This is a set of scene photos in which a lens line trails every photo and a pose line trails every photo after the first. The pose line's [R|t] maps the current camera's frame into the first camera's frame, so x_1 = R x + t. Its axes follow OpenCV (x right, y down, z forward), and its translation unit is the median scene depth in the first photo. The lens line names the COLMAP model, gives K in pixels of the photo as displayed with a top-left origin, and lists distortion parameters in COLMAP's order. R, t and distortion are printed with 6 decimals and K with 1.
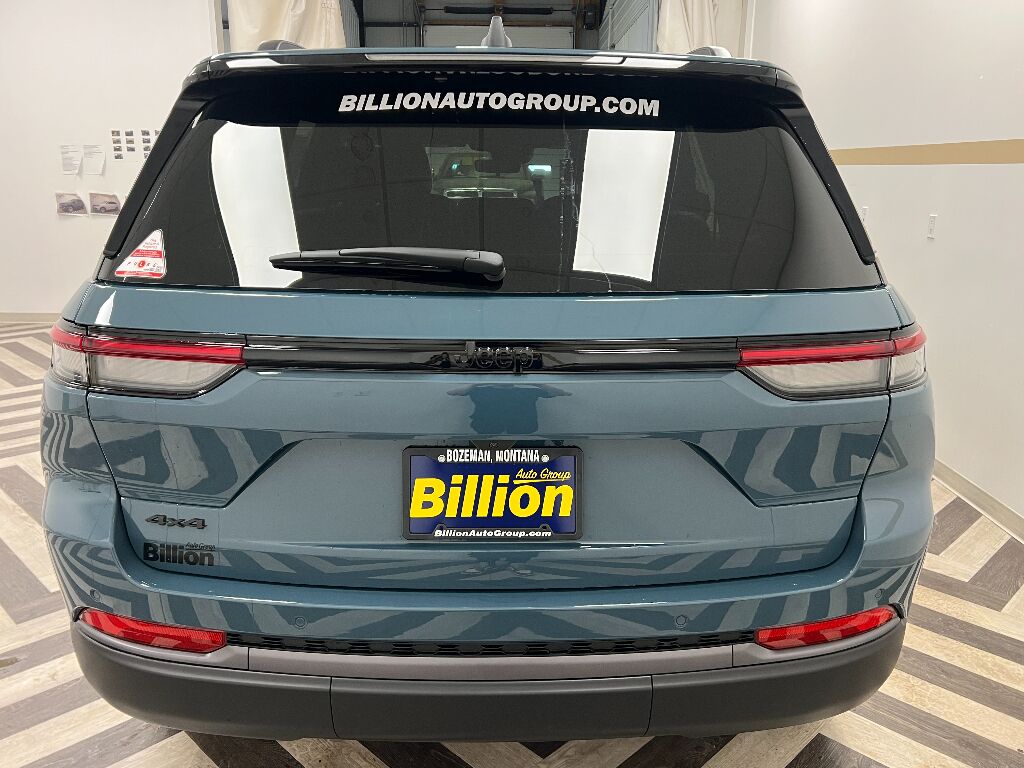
lens RADIAL K [[821.6, 0, 512.0], [0, 821.6, 384.0], [0, 0, 1]] dist [-0.003802, -0.000630]
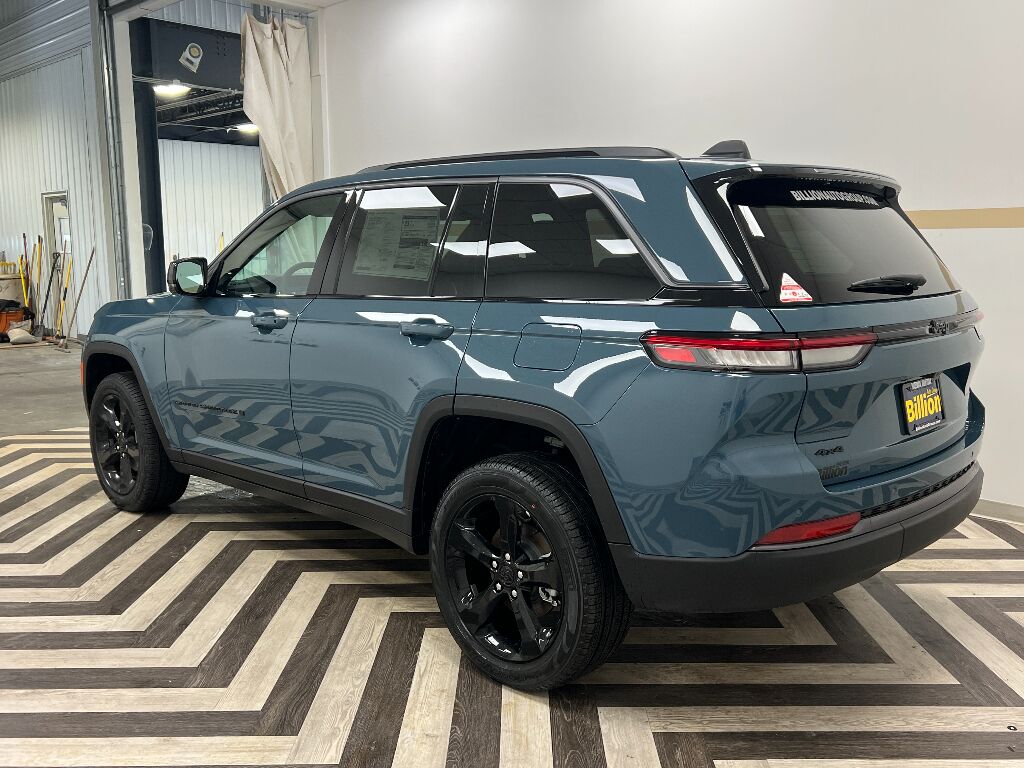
lens RADIAL K [[933.4, 0, 532.6], [0, 933.4, 395.7], [0, 0, 1]] dist [0.146580, -0.320386]
pose [[0.678891, -0.113227, 0.725457, -2.214091], [0.182353, 0.983082, -0.017212, -0.012562], [-0.711235, 0.143974, 0.688053, 0.132219]]
